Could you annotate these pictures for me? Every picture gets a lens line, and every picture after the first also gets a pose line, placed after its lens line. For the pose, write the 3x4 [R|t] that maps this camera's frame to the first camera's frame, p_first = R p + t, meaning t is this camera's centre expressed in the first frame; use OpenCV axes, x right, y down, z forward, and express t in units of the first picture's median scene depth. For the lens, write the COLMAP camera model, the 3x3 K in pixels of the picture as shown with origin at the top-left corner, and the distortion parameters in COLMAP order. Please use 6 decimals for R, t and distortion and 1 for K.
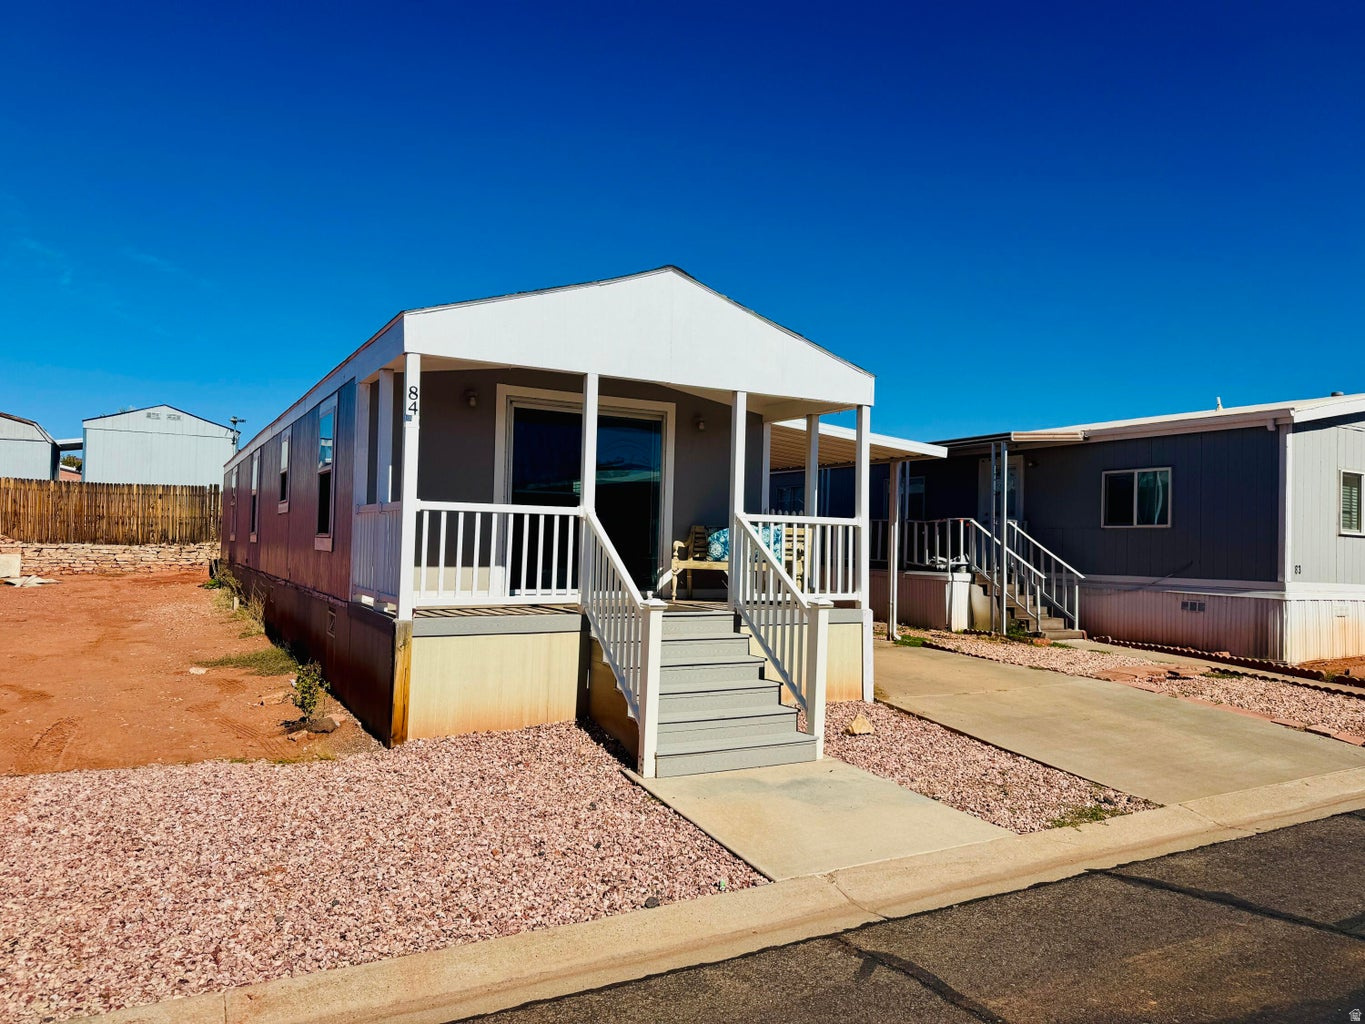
lens RADIAL K [[959.3, 0, 684.6], [0, 959.3, 516.8], [0, 0, 1]] dist [0.078632, -0.092714]
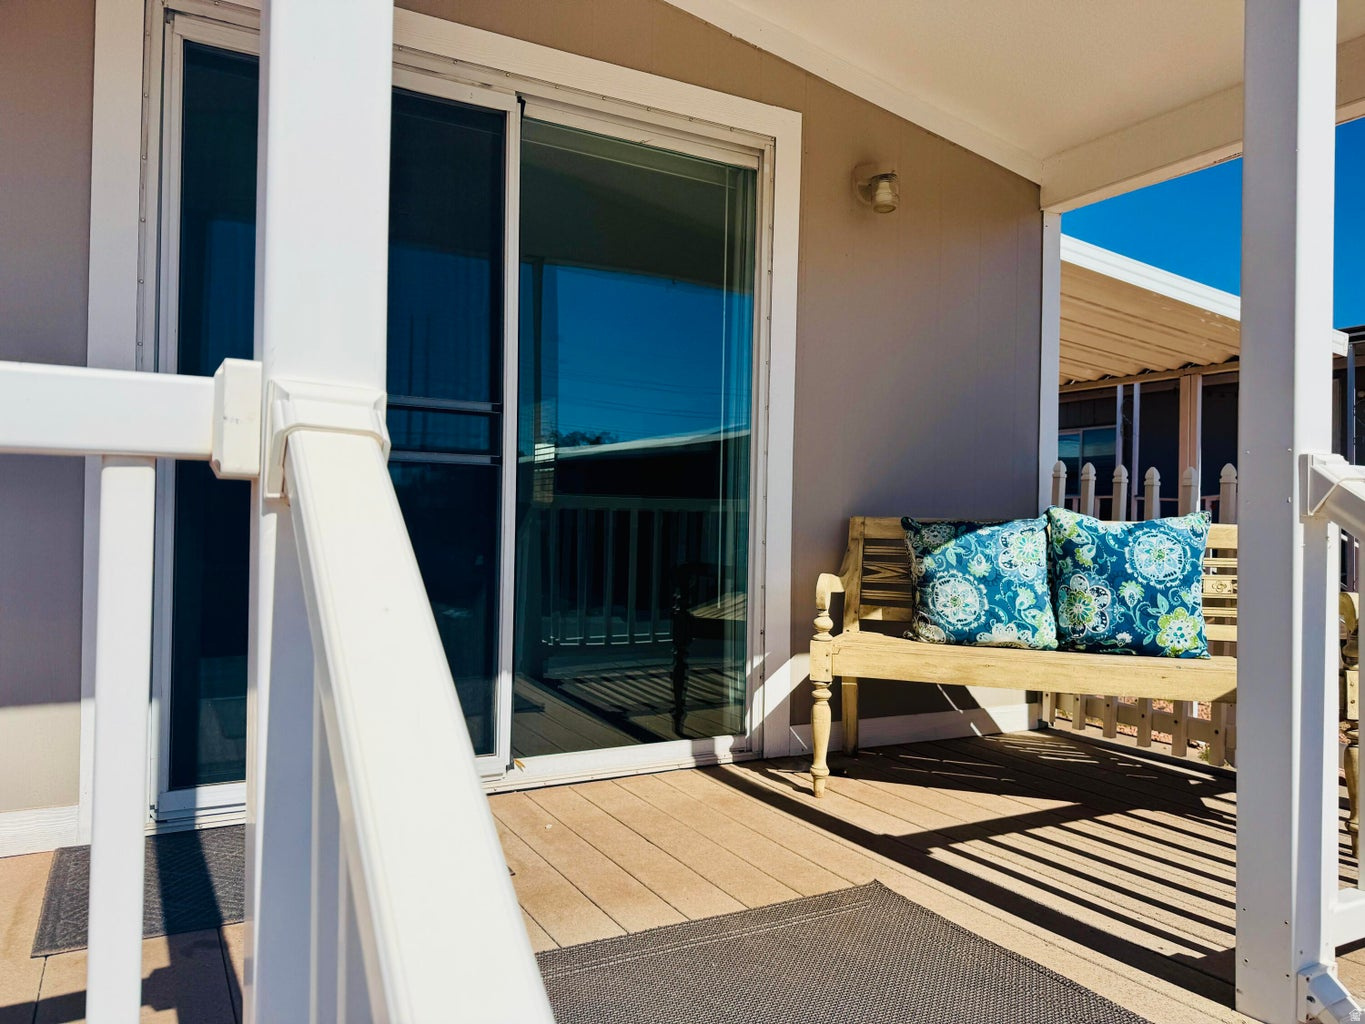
lens RADIAL K [[959.3, 0, 684.6], [0, 959.3, 516.8], [0, 0, 1]] dist [0.078632, -0.092714]
pose [[0.999952, -0.004398, -0.008790, -0.046452], [0.004579, 0.999775, 0.020701, 0.002513], [0.008697, -0.020740, 0.999747, 0.720595]]
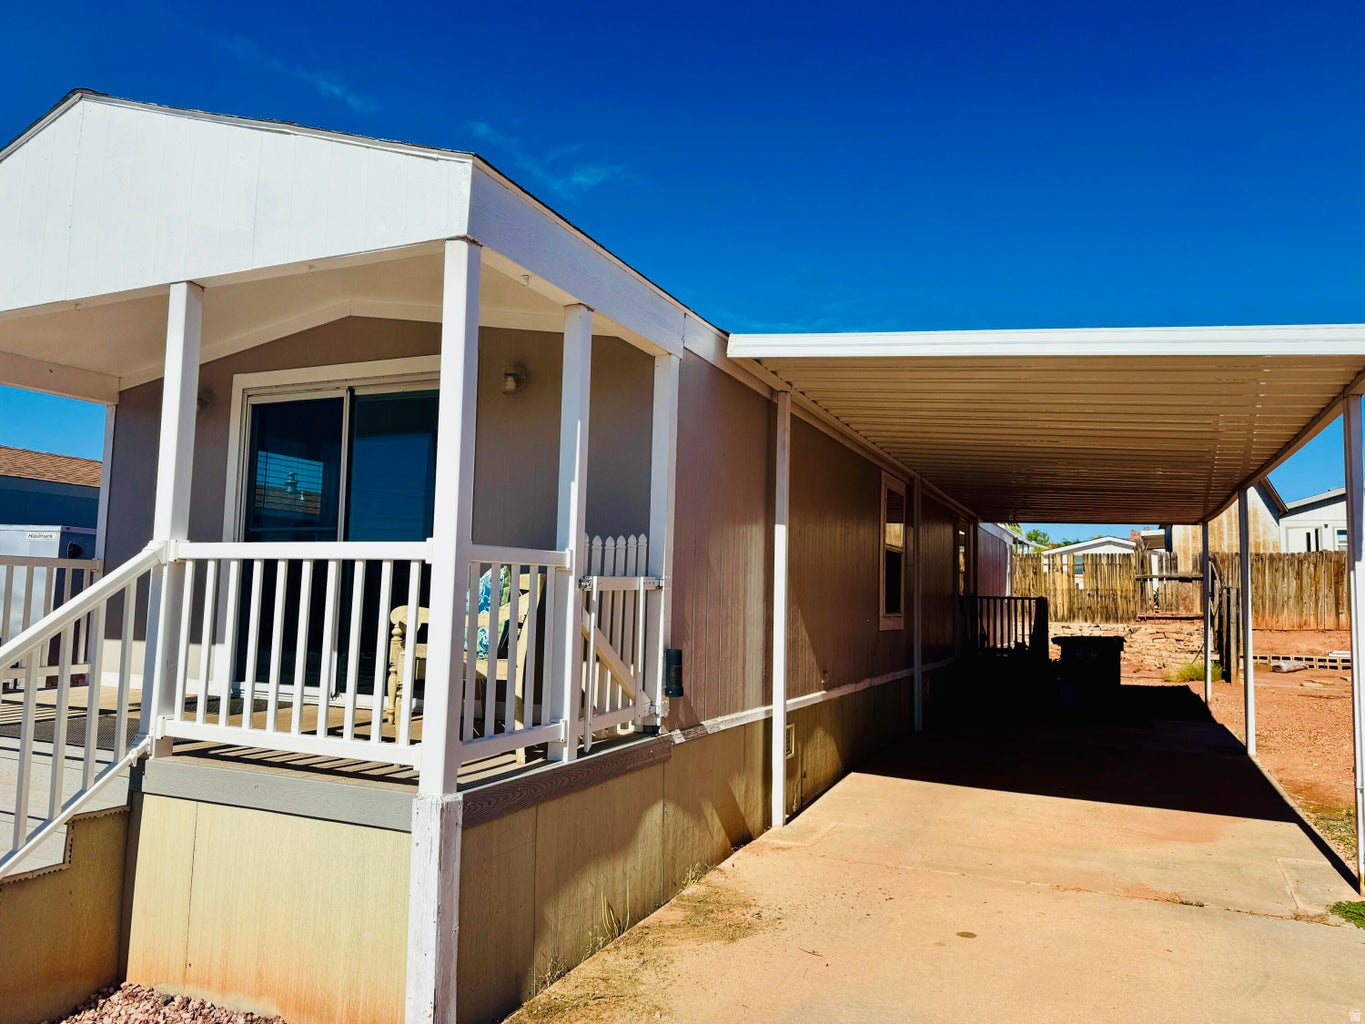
lens RADIAL K [[959.3, 0, 684.6], [0, 959.3, 516.8], [0, 0, 1]] dist [0.078632, -0.092714]
pose [[0.582652, -0.078952, -0.808878, 0.510986], [0.010407, 0.995913, -0.089711, 0.025439], [0.812655, 0.043853, 0.581093, 0.819658]]
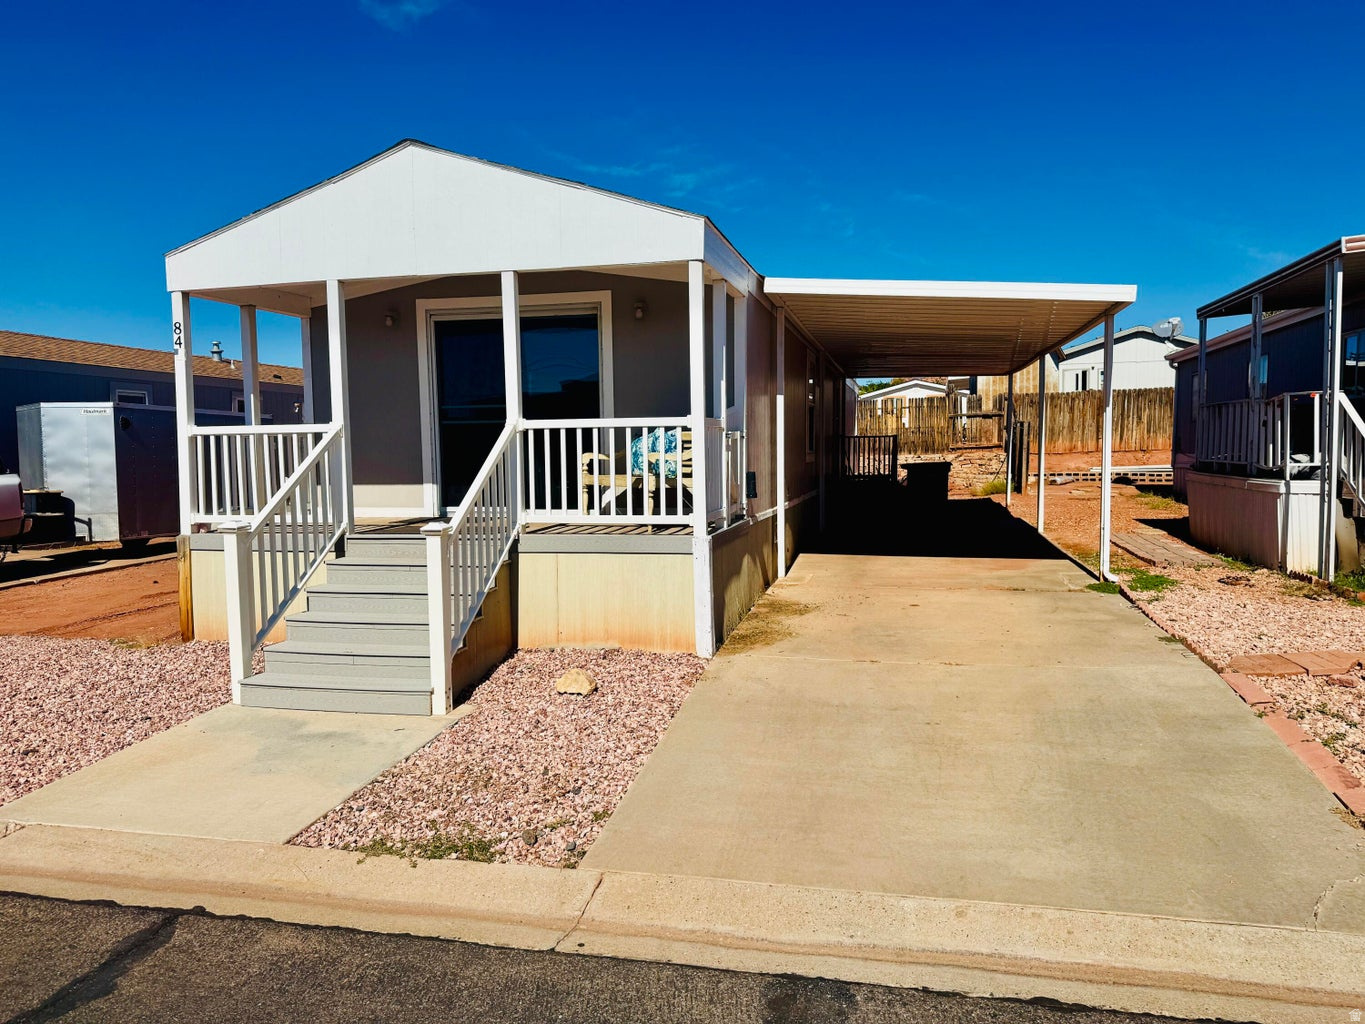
lens RADIAL K [[959.3, 0, 684.6], [0, 959.3, 516.8], [0, 0, 1]] dist [0.078632, -0.092714]
pose [[0.721635, 0.013775, -0.692137, 0.660697], [0.049764, 0.996183, 0.071711, 0.024893], [0.690483, -0.086193, 0.718195, 0.431154]]
